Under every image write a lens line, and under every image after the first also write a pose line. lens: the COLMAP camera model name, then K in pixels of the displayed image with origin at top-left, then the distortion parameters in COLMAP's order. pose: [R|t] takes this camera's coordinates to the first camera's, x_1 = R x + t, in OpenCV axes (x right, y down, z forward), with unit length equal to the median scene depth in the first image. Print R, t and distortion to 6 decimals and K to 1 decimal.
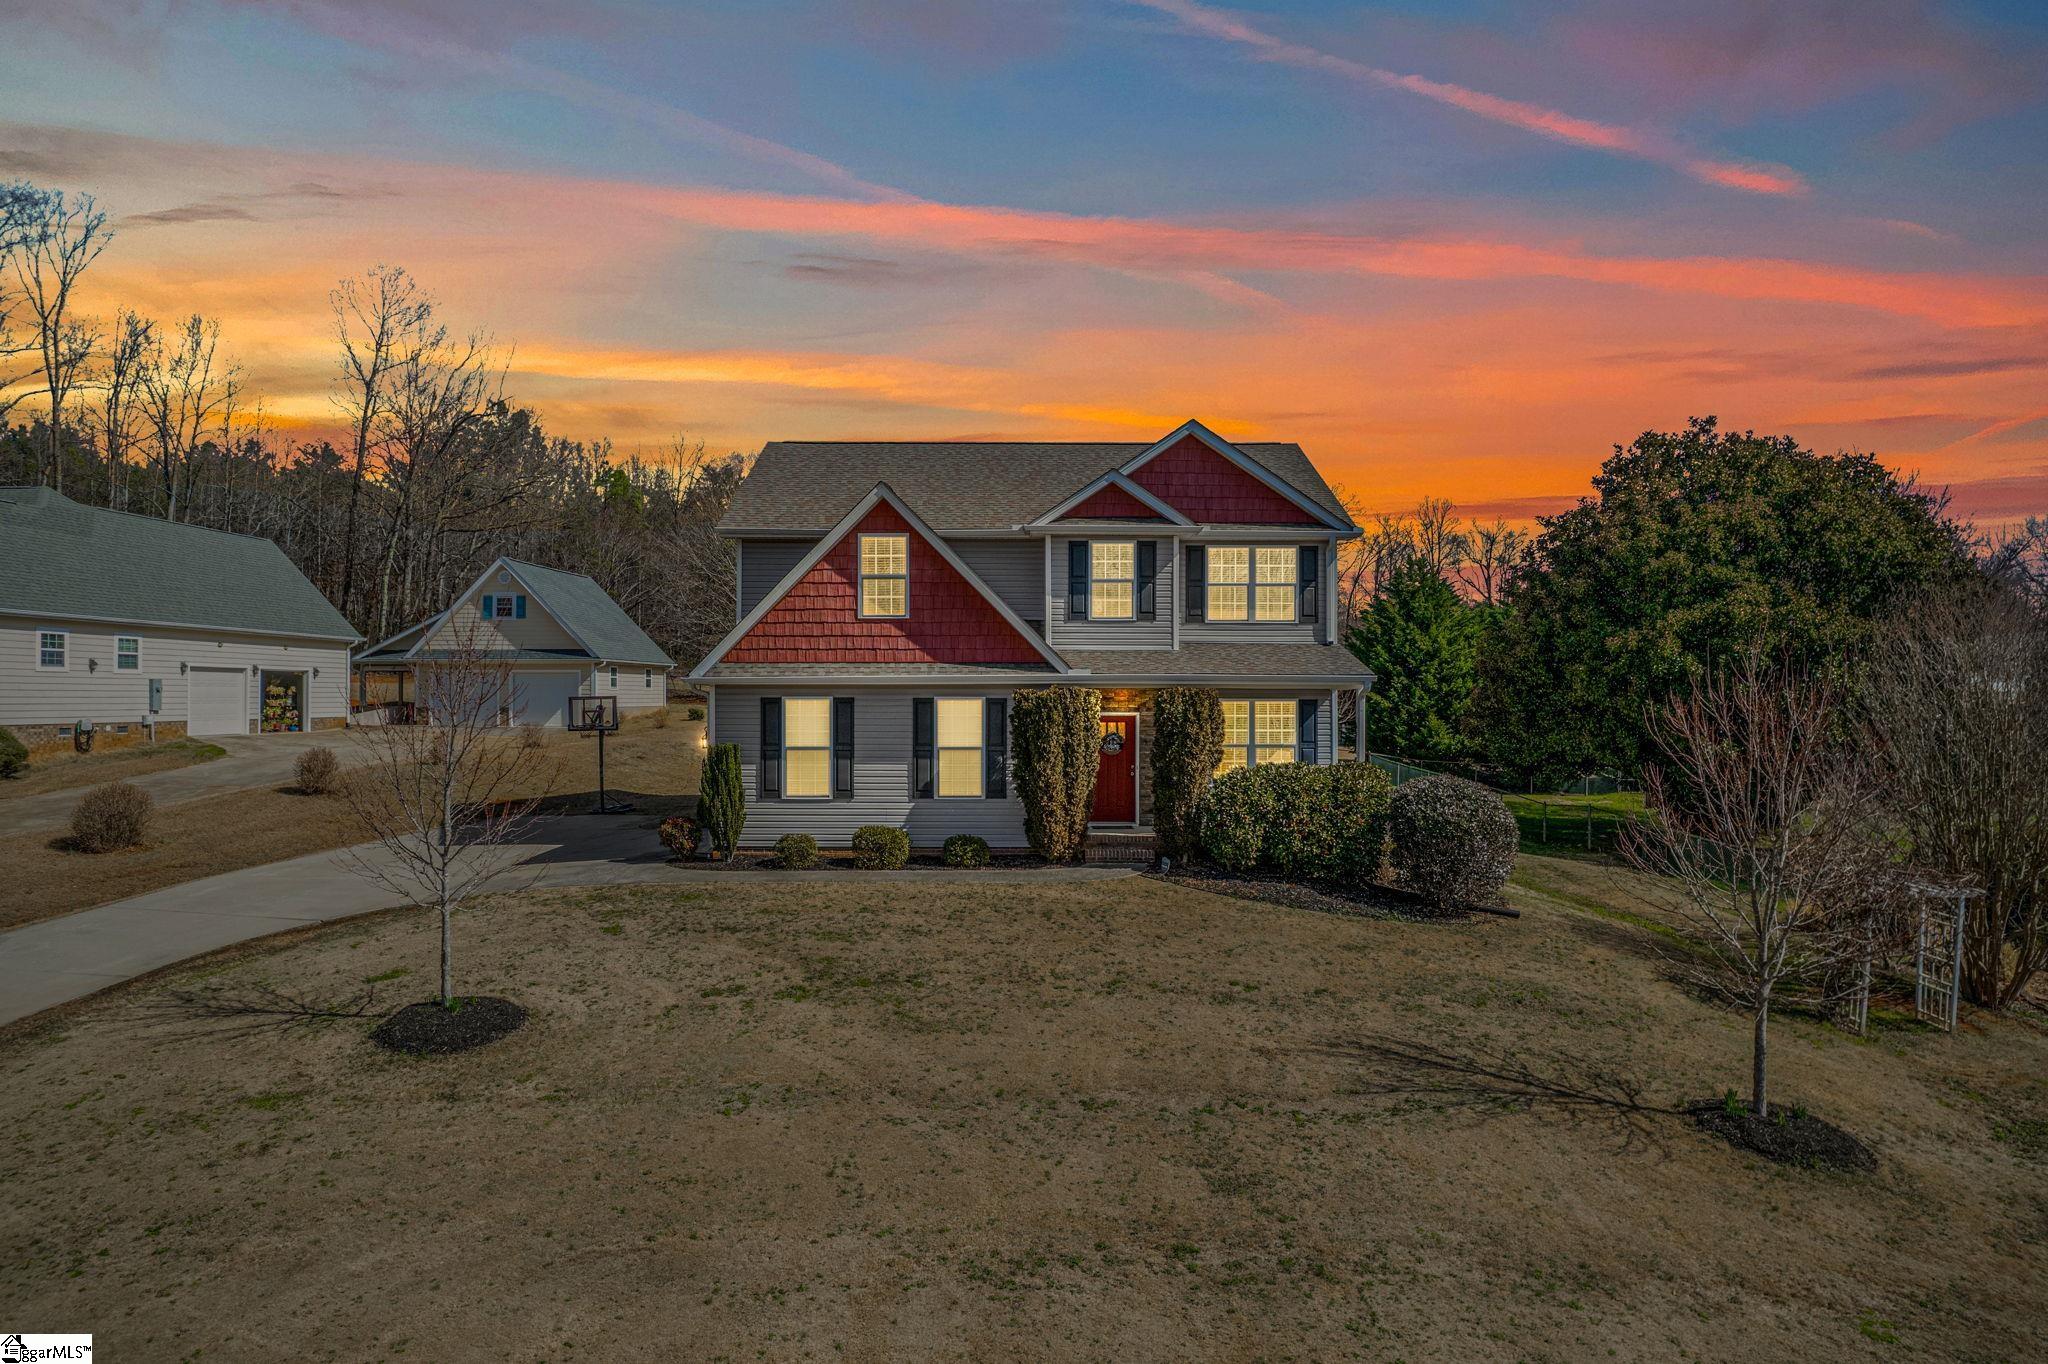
lens RADIAL K [[1323.8, 0, 1019.4], [0, 1323.8, 679.9], [0, 0, 1]] dist [-0.069109, 0.050107]
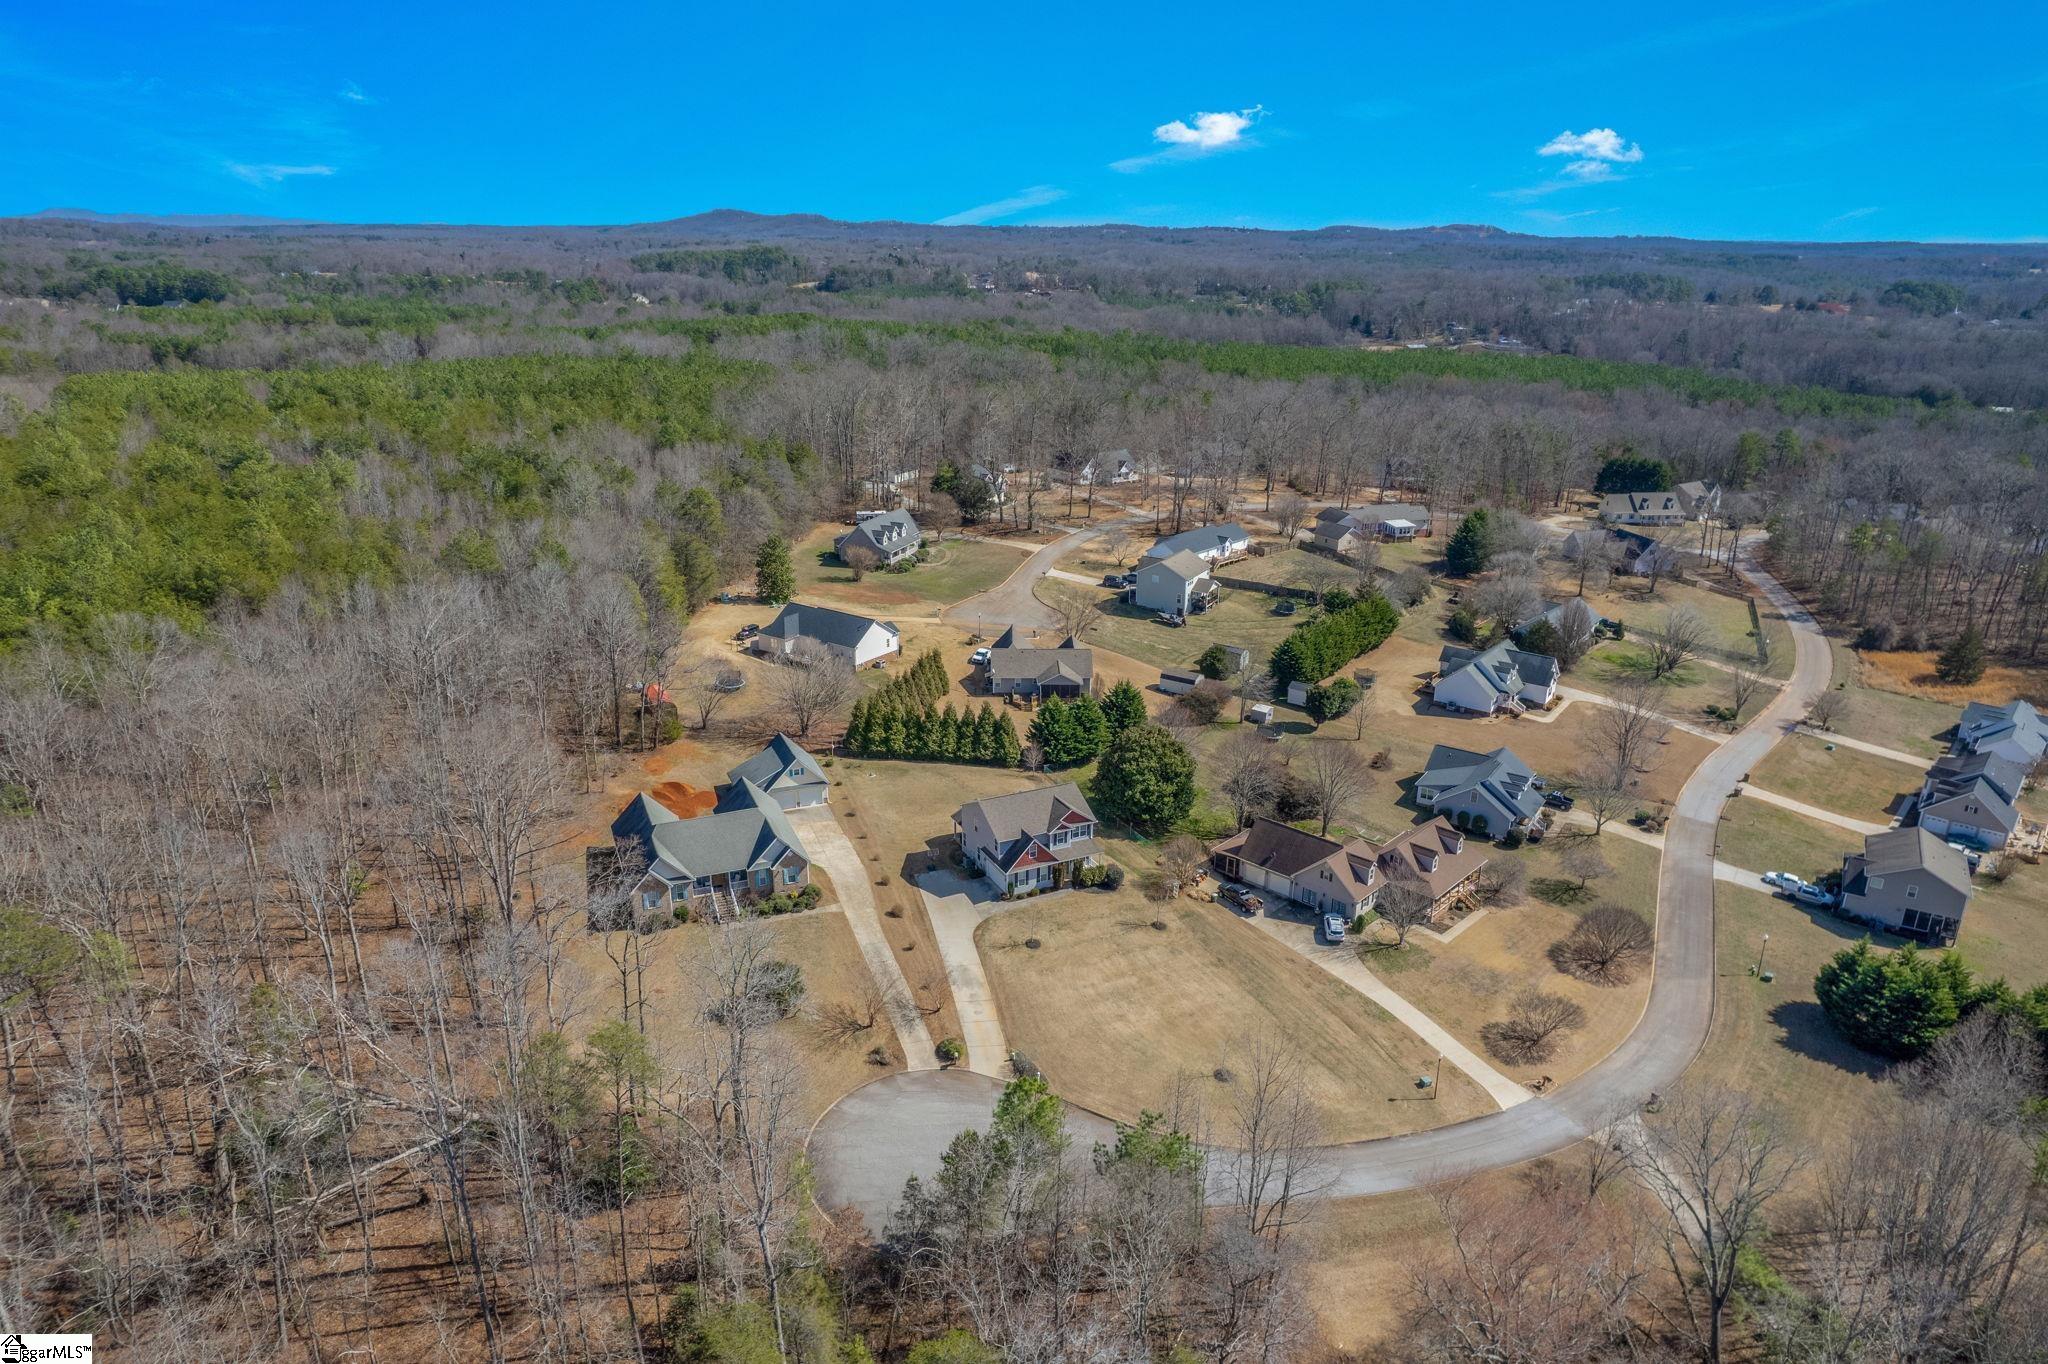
lens RADIAL K [[1323.8, 0, 1020.7], [0, 1323.8, 682.8], [0, 0, 1]] dist [-0.069109, 0.050107]
pose [[0.899494, -0.140518, 0.413722, -2.586394], [-0.012363, 0.938312, 0.345570, -2.936613], [-0.436759, -0.315953, 0.842268, -3.900876]]
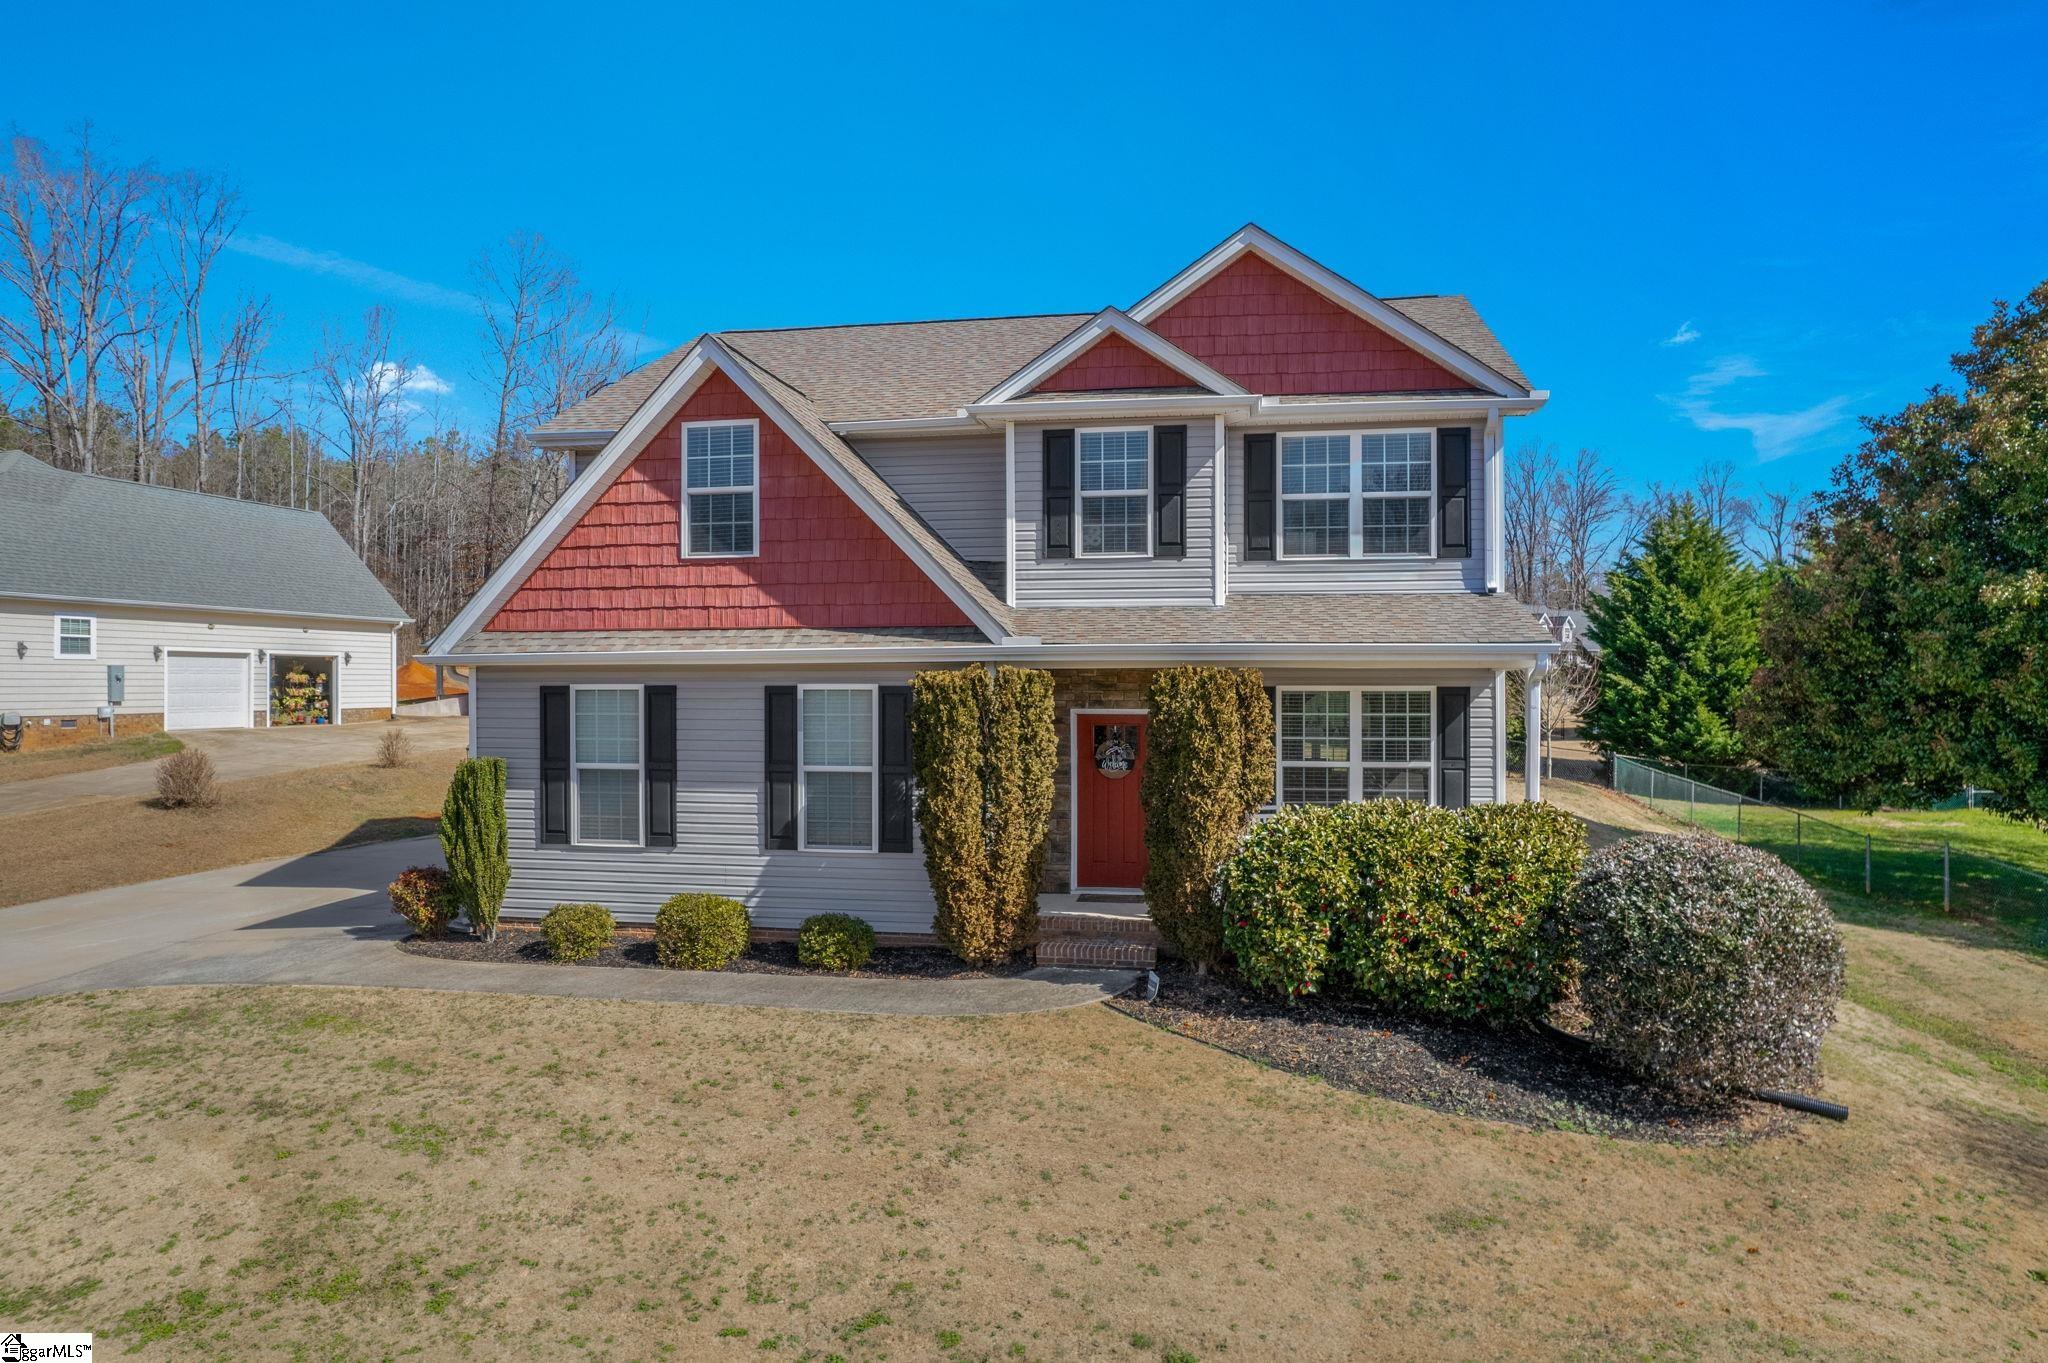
lens RADIAL K [[1323.8, 0, 1013.7], [0, 1323.8, 683.4], [0, 0, 1]] dist [-0.069109, 0.050107]
pose [[0.982083, -0.002839, -0.188425, 0.148684], [0.005415, 0.999899, 0.013160, 0.004951], [0.188369, -0.013945, 0.981999, 0.417899]]
